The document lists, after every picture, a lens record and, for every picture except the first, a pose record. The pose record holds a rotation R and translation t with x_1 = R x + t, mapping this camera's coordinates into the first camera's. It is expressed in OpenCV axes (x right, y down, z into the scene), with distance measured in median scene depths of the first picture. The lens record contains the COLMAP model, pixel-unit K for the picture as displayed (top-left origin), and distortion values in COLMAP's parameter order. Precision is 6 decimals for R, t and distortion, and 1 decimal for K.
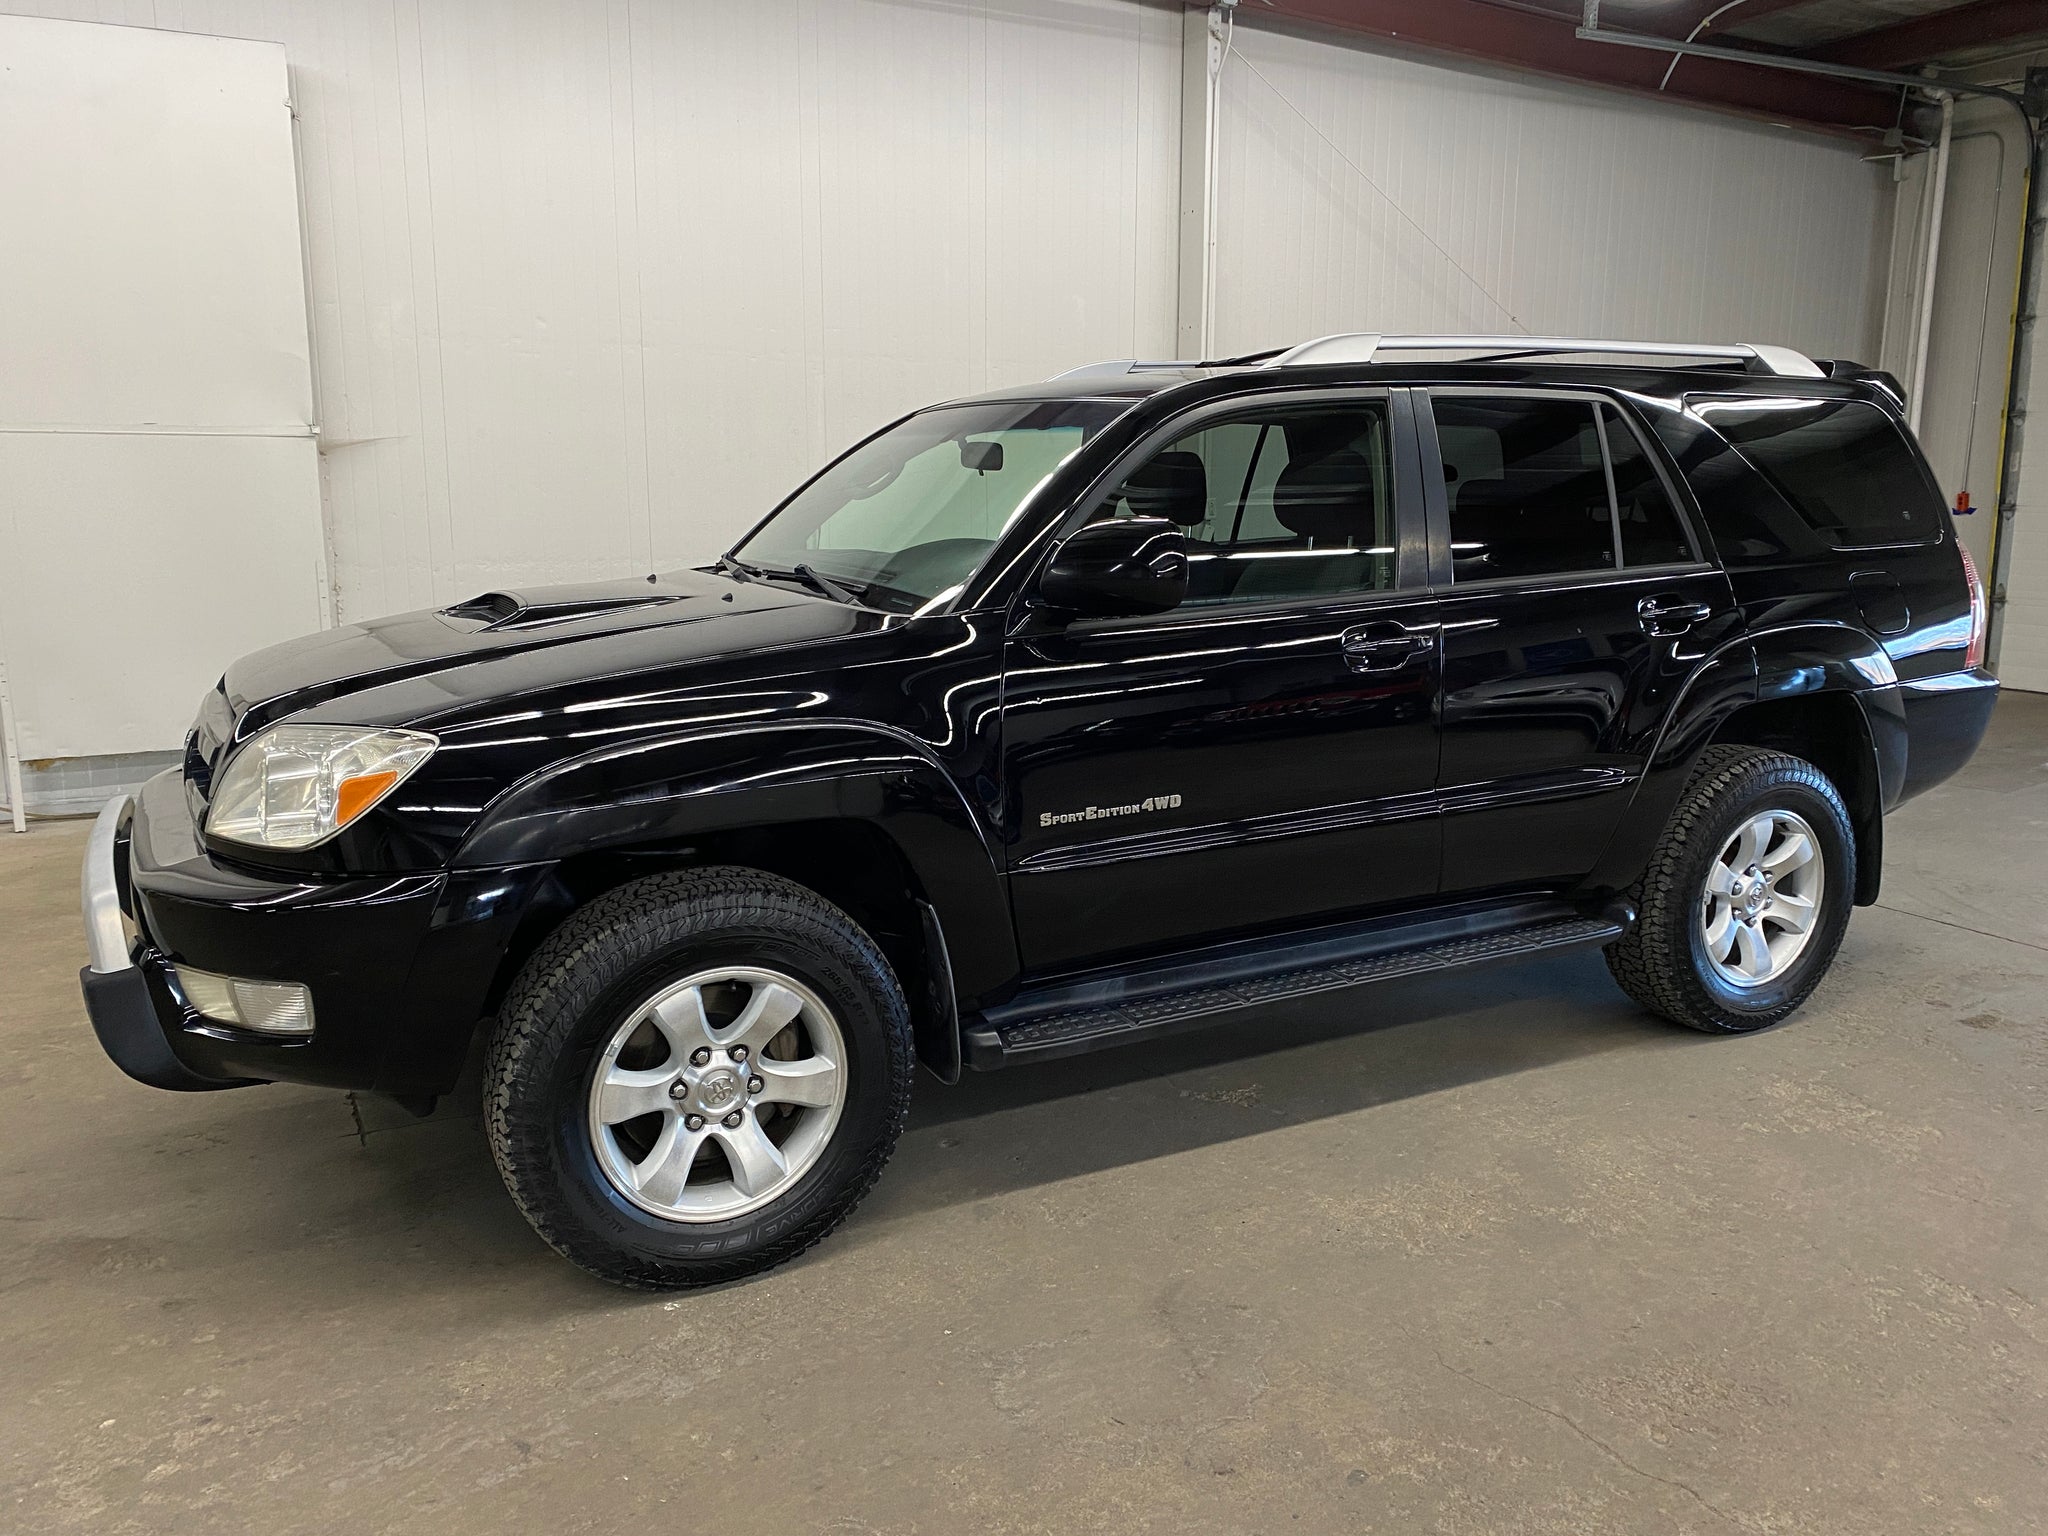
lens RADIAL K [[1567.6, 0, 1018.1], [0, 1567.6, 750.1], [0, 0, 1]] dist [0.018490, -0.013780]
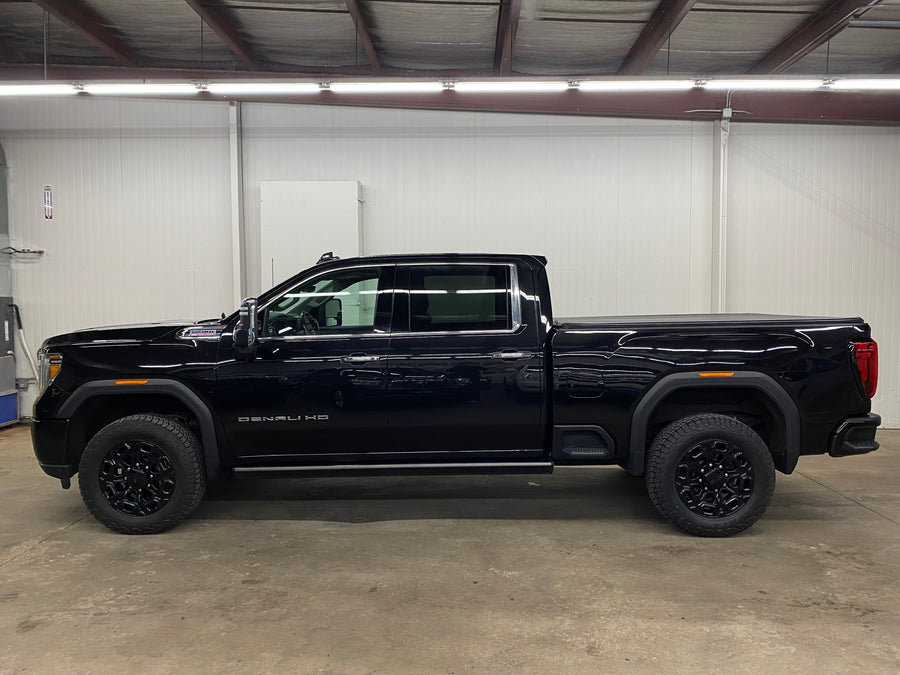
lens RADIAL K [[688.9, 0, 446.7], [0, 688.9, 326.8], [0, 0, 1]] dist [0.018490, -0.013780]
pose [[0.876662, 0.016003, -0.480841, 0.673845], [-0.080703, 0.990177, -0.114182, -0.047090], [0.474290, 0.138904, 0.869341, -0.097435]]
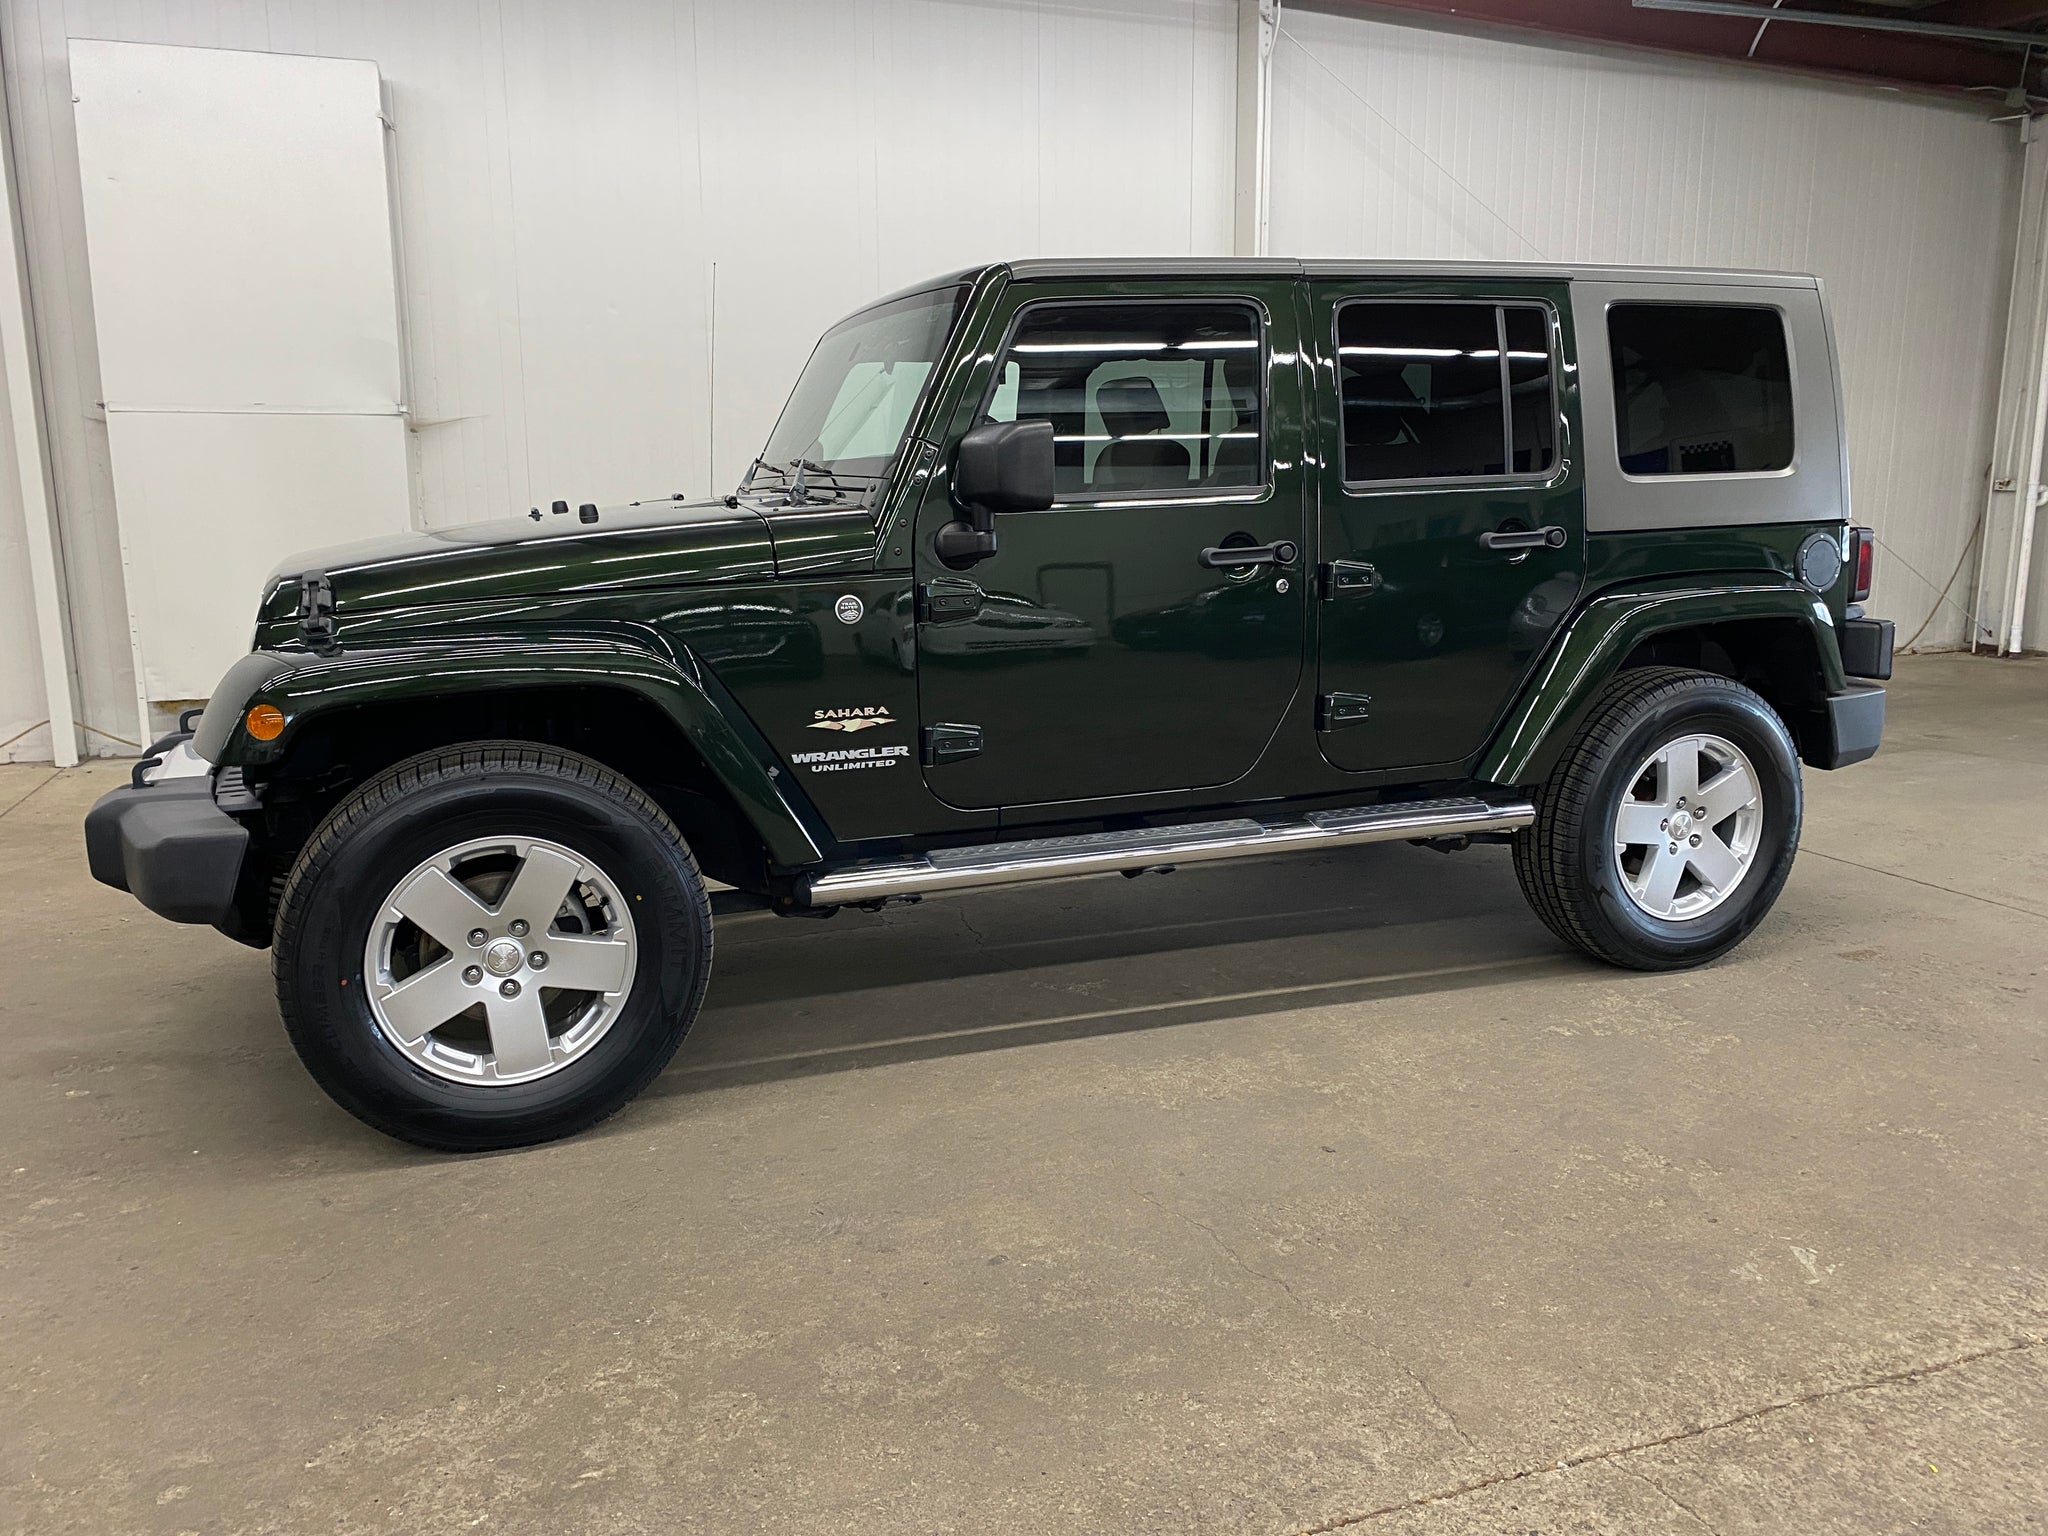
lens RADIAL K [[1567.6, 0, 1021.2], [0, 1567.6, 753.1], [0, 0, 1]] dist [0.018490, -0.013780]
pose [[0.992011, 0.015671, -0.125177, 0.265335], [-0.015760, 0.999876, 0.000278, 0.066628], [0.125166, 0.001697, 0.992134, -0.094586]]
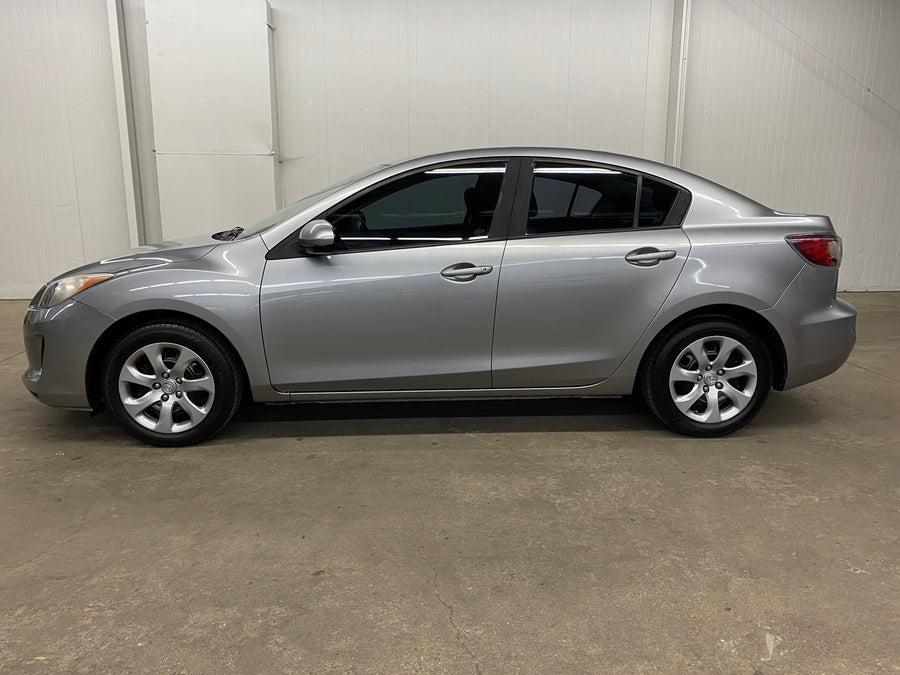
lens RADIAL K [[688.9, 0, 449.0], [0, 688.9, 330.3], [0, 0, 1]] dist [0.018490, -0.013780]
pose [[0.928359, 0.075185, -0.364002, 0.510142], [-0.067553, 0.997147, 0.033672, 0.056702], [0.365495, -0.006671, 0.930789, 0.121407]]
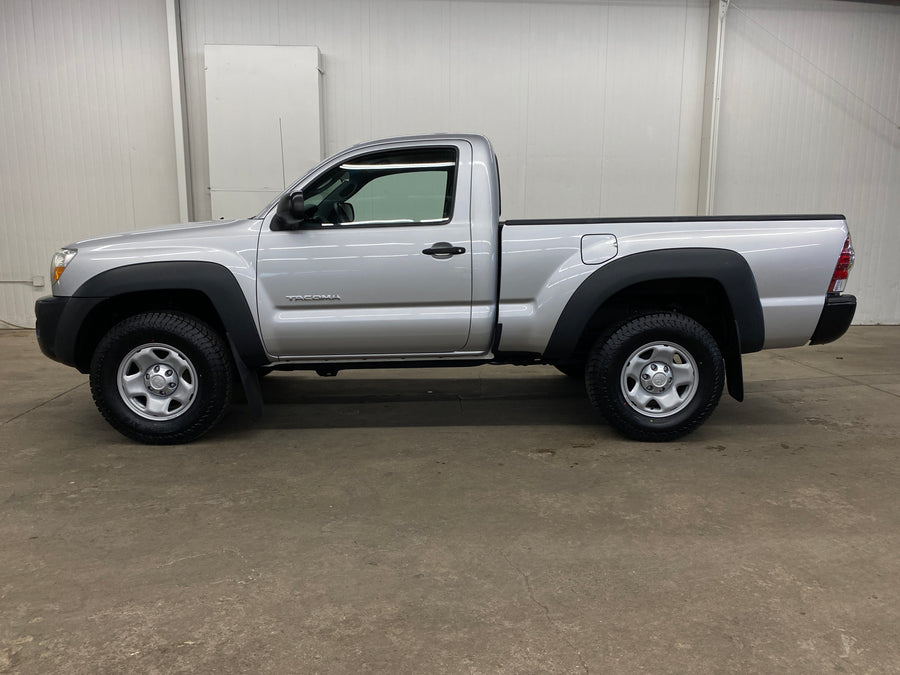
lens RADIAL K [[688.9, 0, 443.6], [0, 688.9, 337.9], [0, 0, 1]] dist [0.018490, -0.013780]
pose [[0.916235, 0.067019, -0.394997, 0.462377], [-0.072857, 0.997342, 0.000218, 0.068173], [0.393962, 0.028578, 0.918682, 0.022838]]
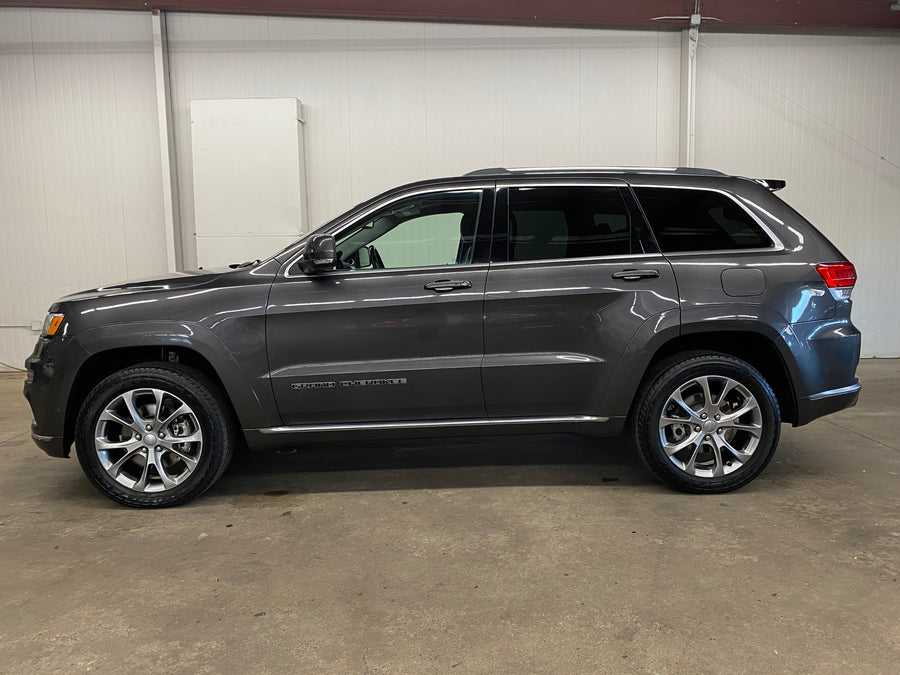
lens RADIAL K [[688.9, 0, 443.1], [0, 688.9, 331.8], [0, 0, 1]] dist [0.018490, -0.013780]
pose [[0.891309, 0.029294, -0.452448, 0.673587], [-0.062504, 0.996321, -0.058624, 0.051521], [0.449067, 0.080532, 0.889862, 0.100467]]
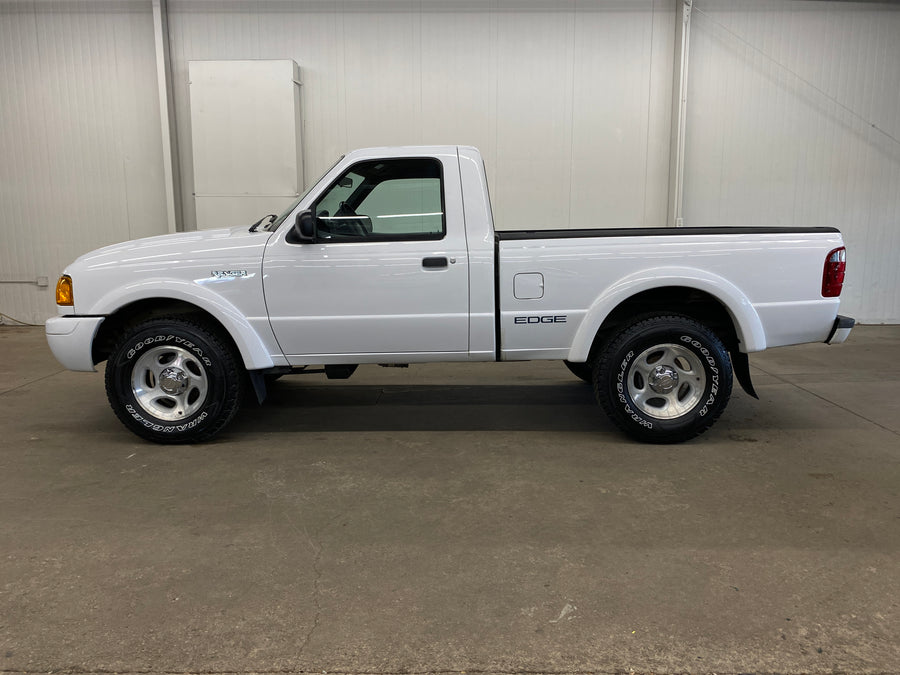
lens RADIAL K [[688.9, 0, 444.0], [0, 688.9, 325.8], [0, 0, 1]] dist [0.018490, -0.013780]
pose [[0.884281, 0.063939, -0.462557, 0.767791], [-0.077046, 0.996983, -0.009478, 0.048512], [0.460555, 0.044019, 0.886539, 0.070663]]
